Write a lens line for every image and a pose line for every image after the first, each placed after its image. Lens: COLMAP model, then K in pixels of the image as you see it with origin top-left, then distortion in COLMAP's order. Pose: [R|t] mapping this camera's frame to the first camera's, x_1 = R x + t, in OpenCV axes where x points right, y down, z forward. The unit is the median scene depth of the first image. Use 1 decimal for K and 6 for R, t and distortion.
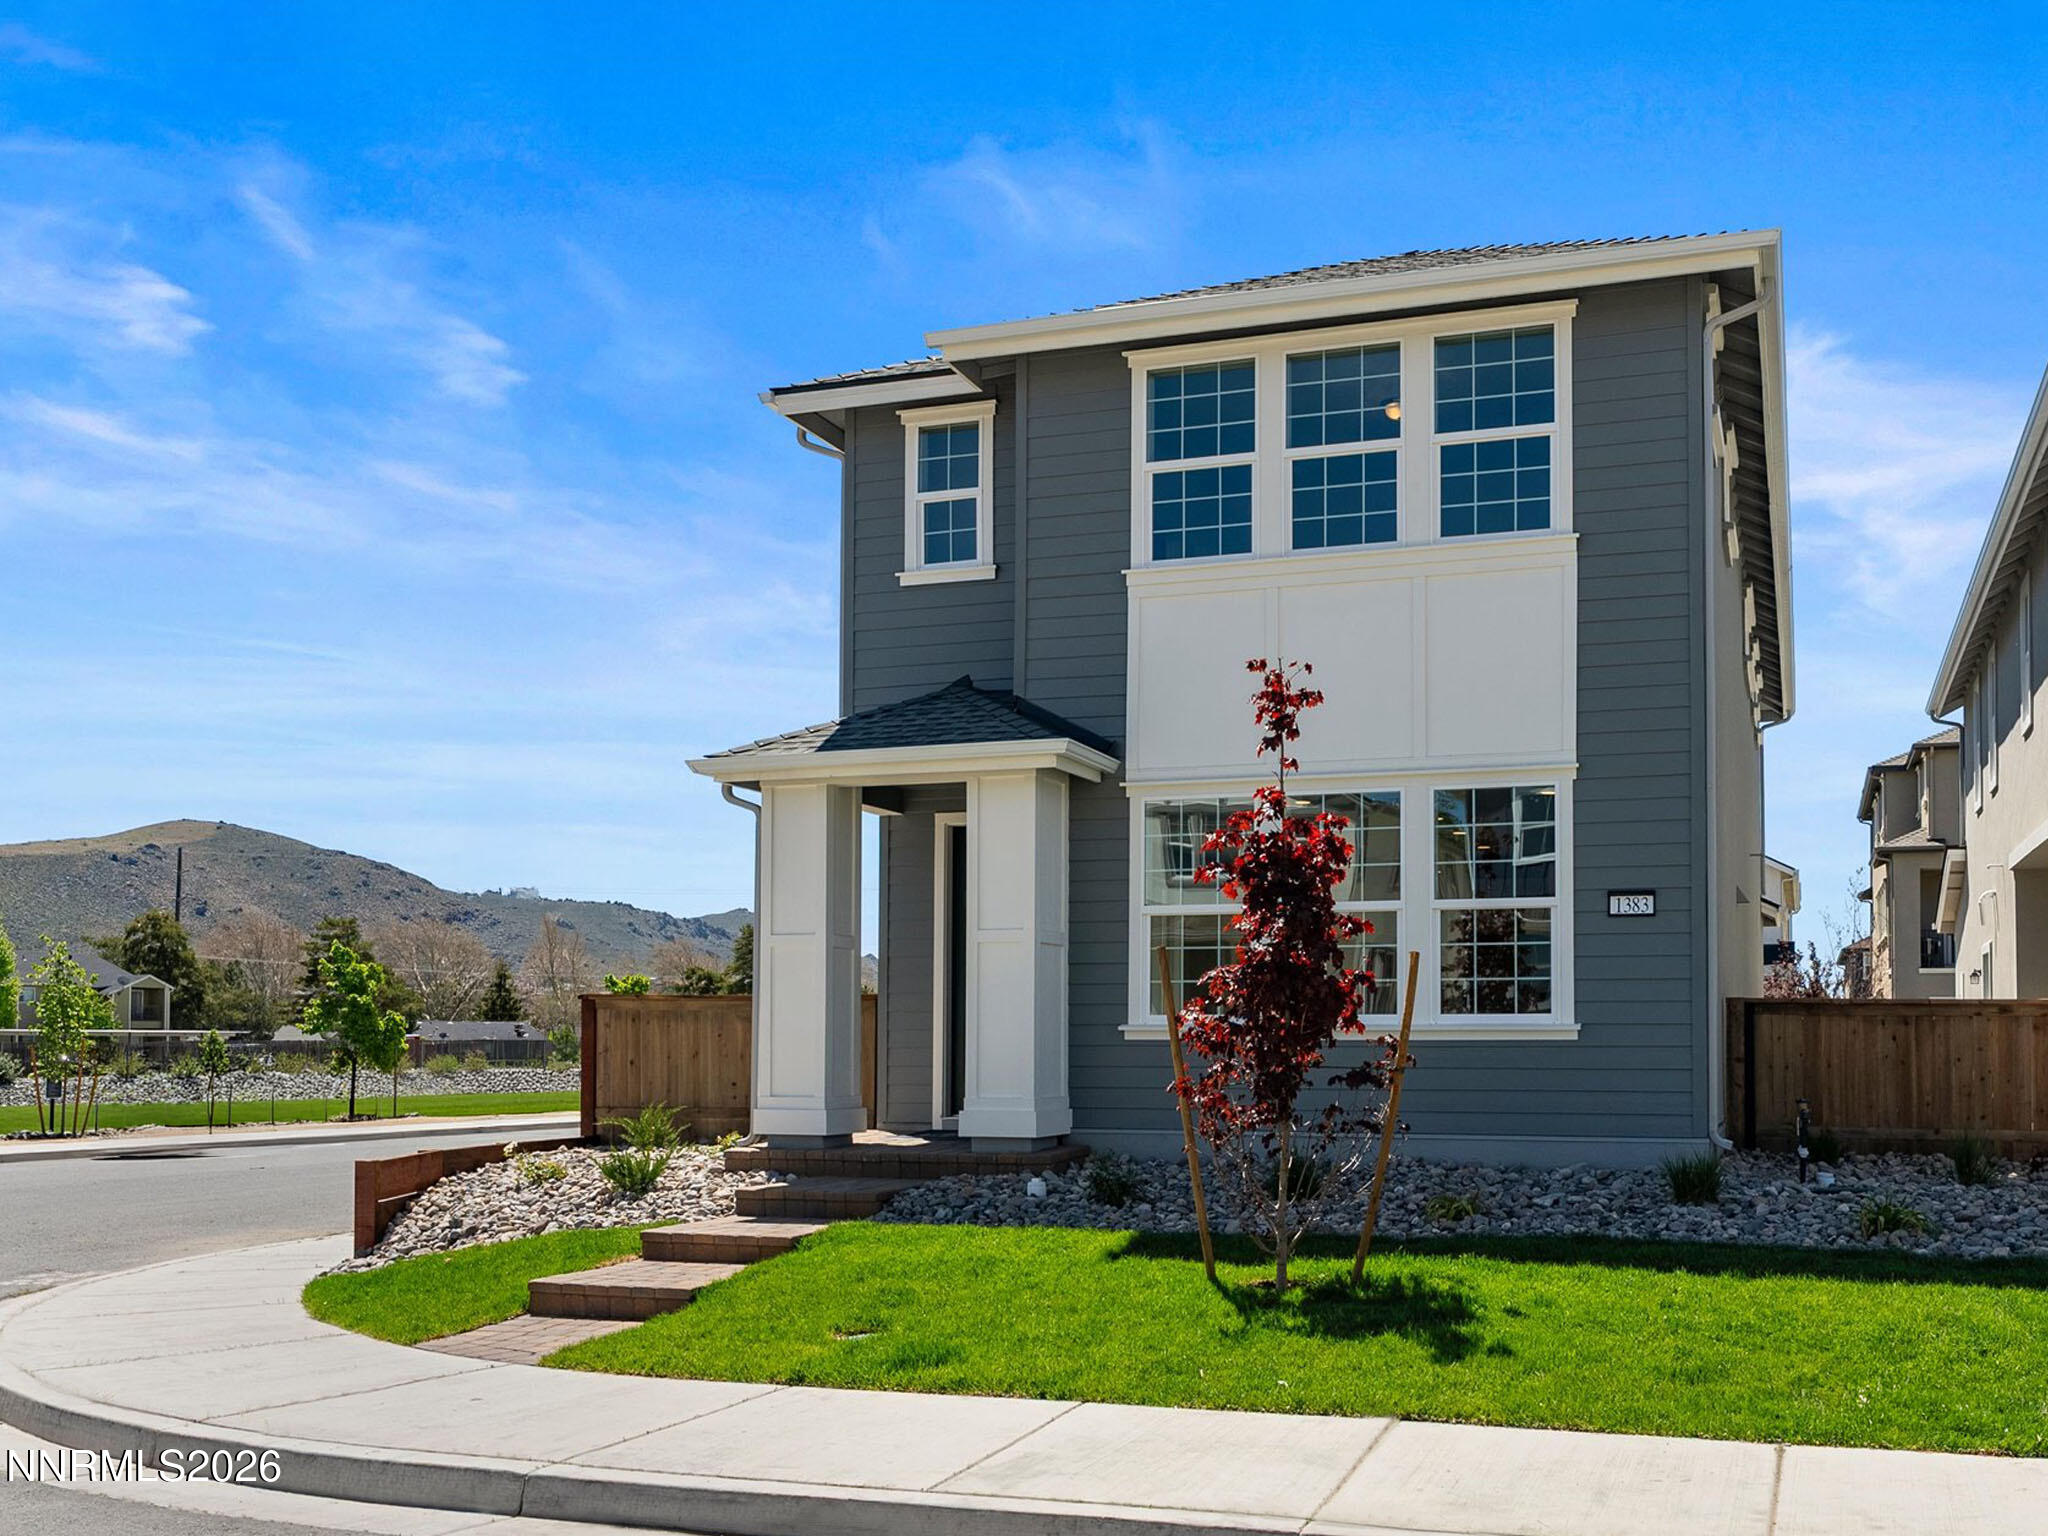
lens RADIAL K [[1557.0, 0, 1024.0], [0, 1557.0, 768.0], [0, 0, 1]] dist [0.004160, -0.002148]
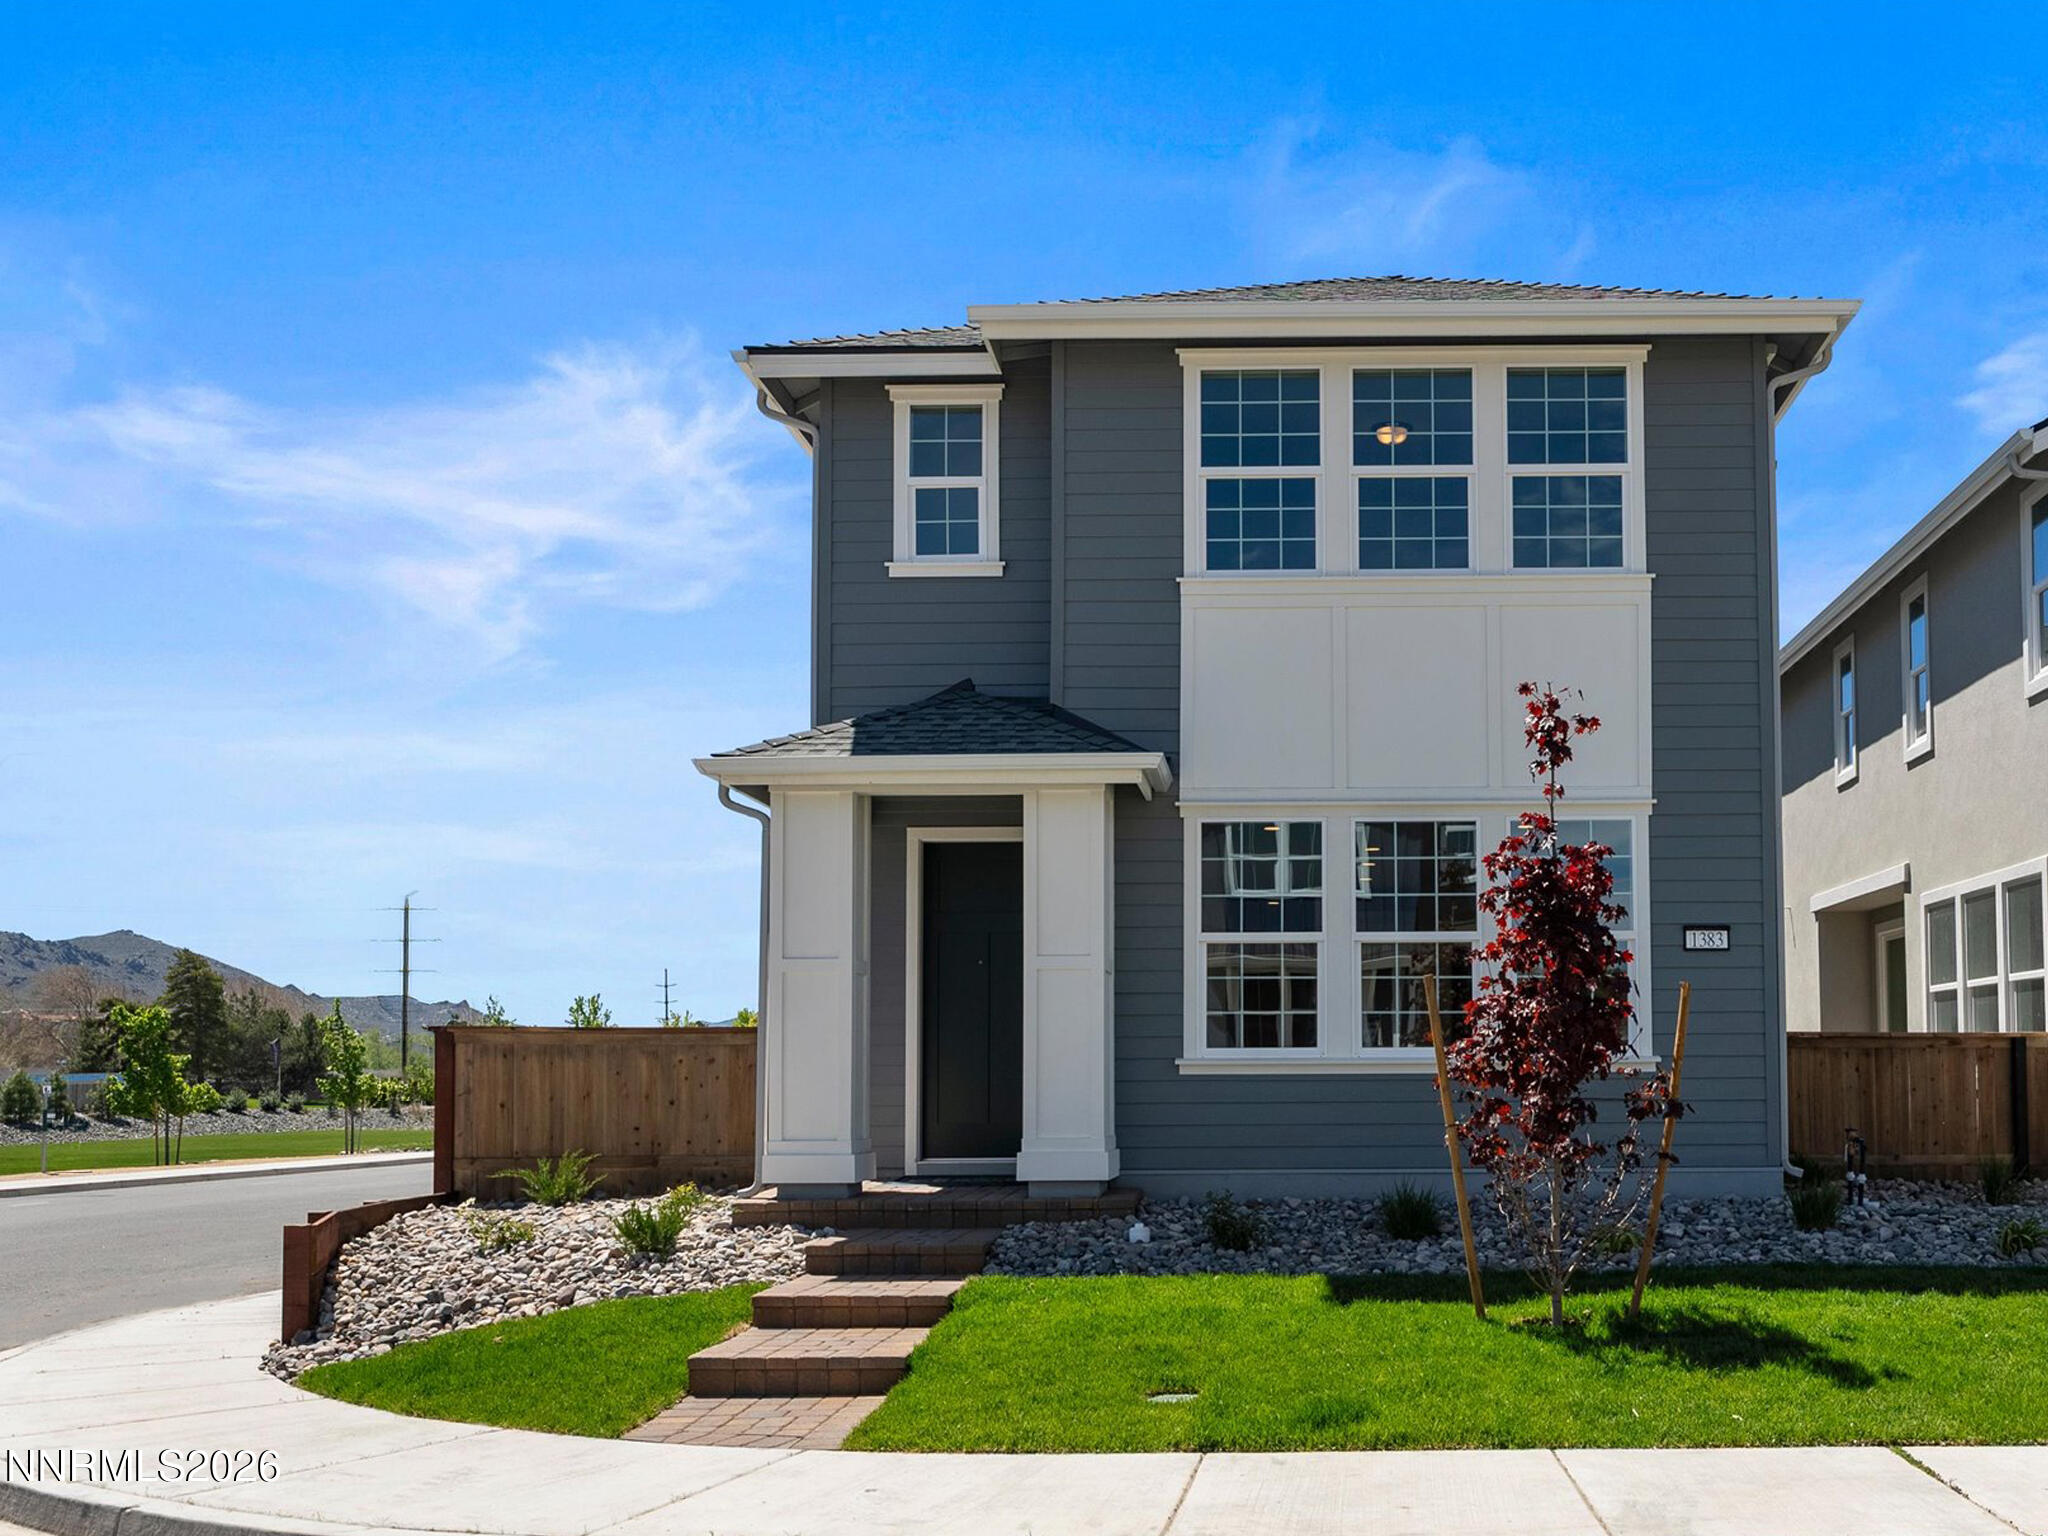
lens RADIAL K [[1664.4, 0, 1024.1], [0, 1664.4, 763.0], [0, 0, 1]] dist [0.002816, -0.002079]
pose [[0.967479, 0.042000, 0.249439, -0.280298], [-0.038206, 0.999069, -0.020034, 0.009607], [-0.250048, 0.009852, 0.968183, 0.044680]]
